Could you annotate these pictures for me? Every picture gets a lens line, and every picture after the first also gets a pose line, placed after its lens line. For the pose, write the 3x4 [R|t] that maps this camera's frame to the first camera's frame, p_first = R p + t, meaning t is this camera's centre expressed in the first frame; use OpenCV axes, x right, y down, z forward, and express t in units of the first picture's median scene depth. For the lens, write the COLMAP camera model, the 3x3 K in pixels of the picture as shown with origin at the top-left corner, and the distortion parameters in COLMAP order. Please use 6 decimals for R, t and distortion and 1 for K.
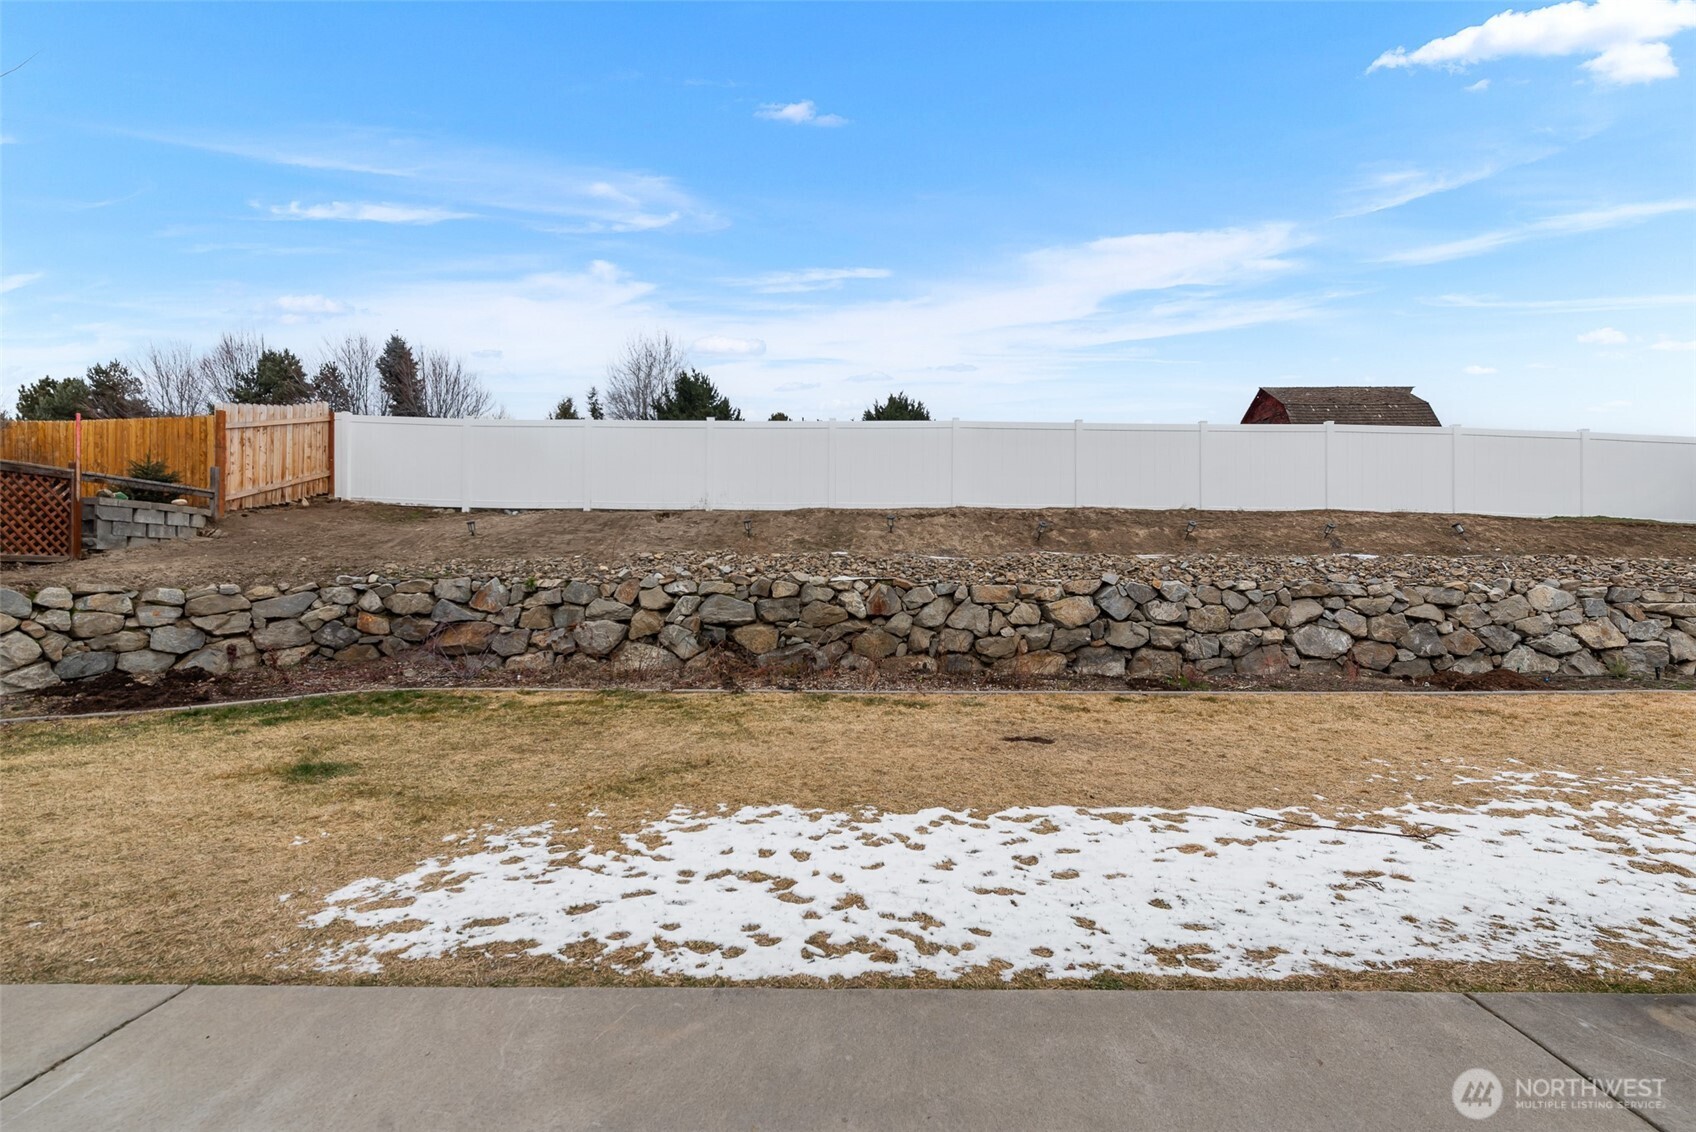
lens RADIAL K [[753.4, 0, 848.0], [0, 753.4, 566.0], [0, 0, 1]] dist [0.001780, 0.000564]
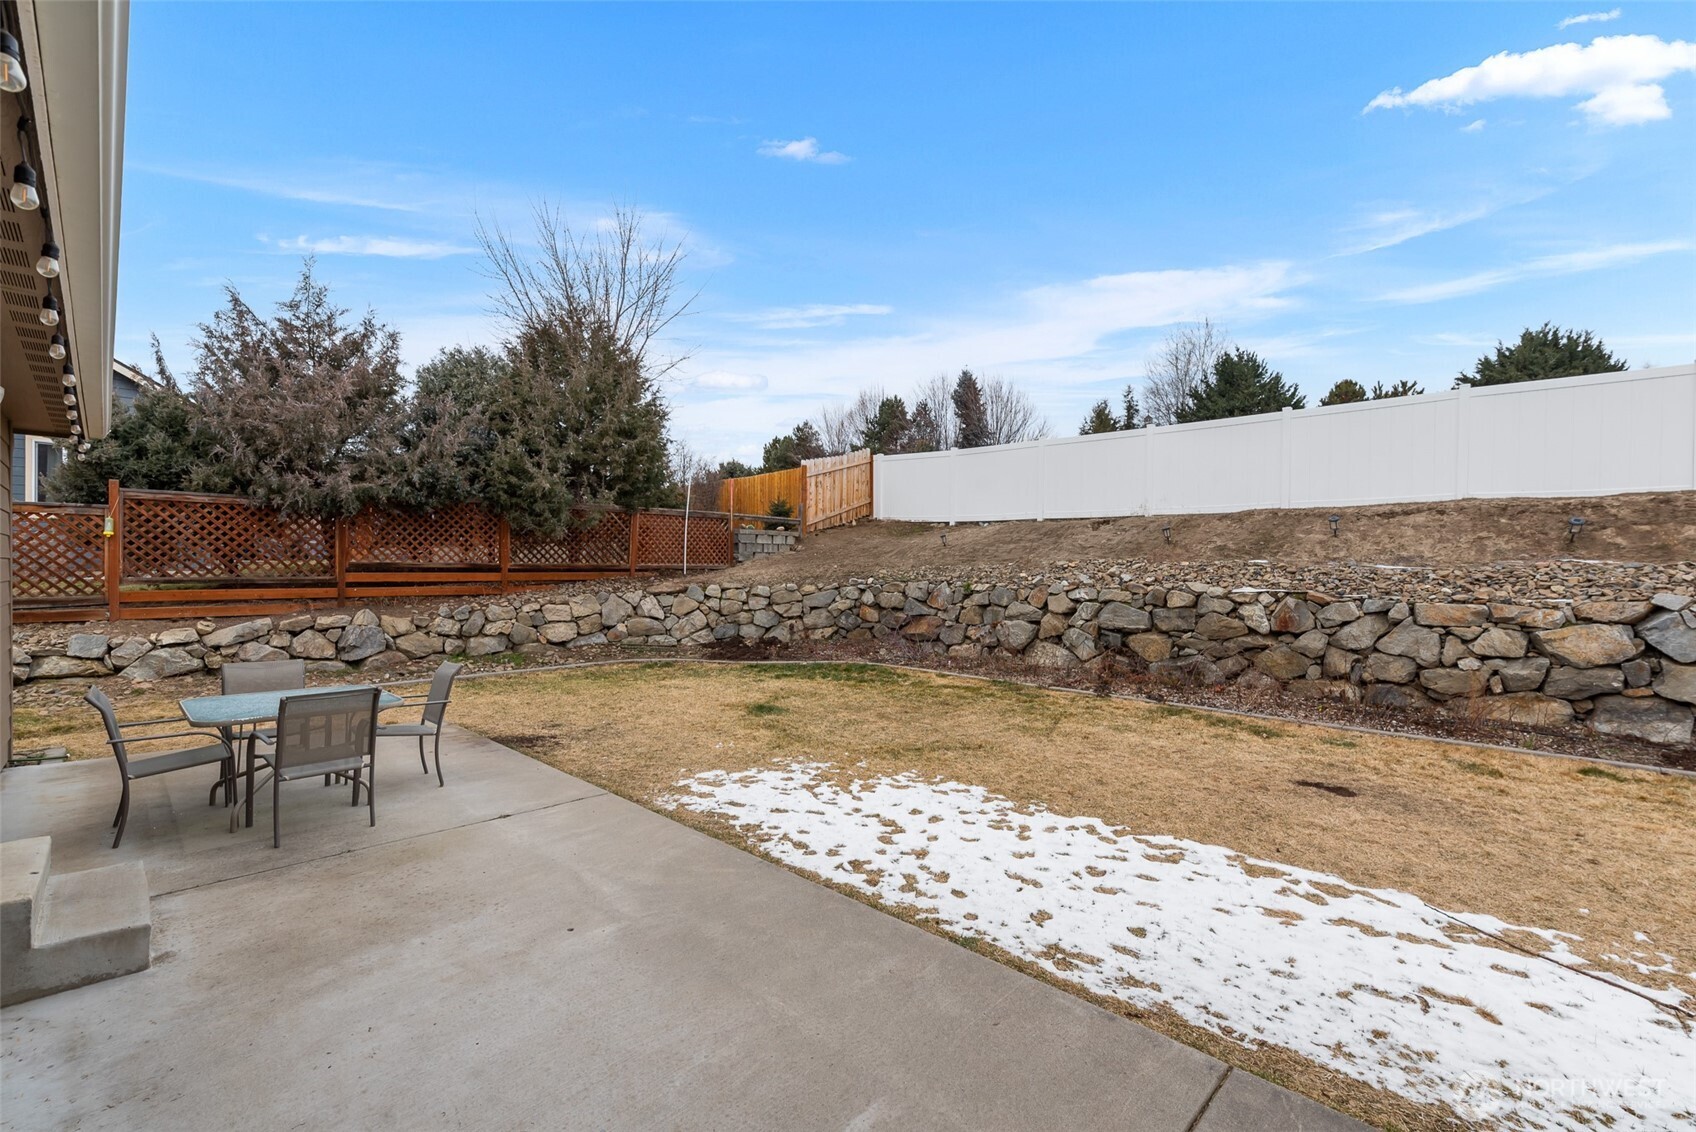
lens RADIAL K [[753.4, 0, 848.0], [0, 753.4, 566.0], [0, 0, 1]] dist [0.001780, 0.000564]
pose [[0.721452, 0.005839, -0.692440, 0.289316], [0.006846, 0.999855, 0.015564, -0.031844], [0.692430, -0.015969, 0.721308, -0.019507]]
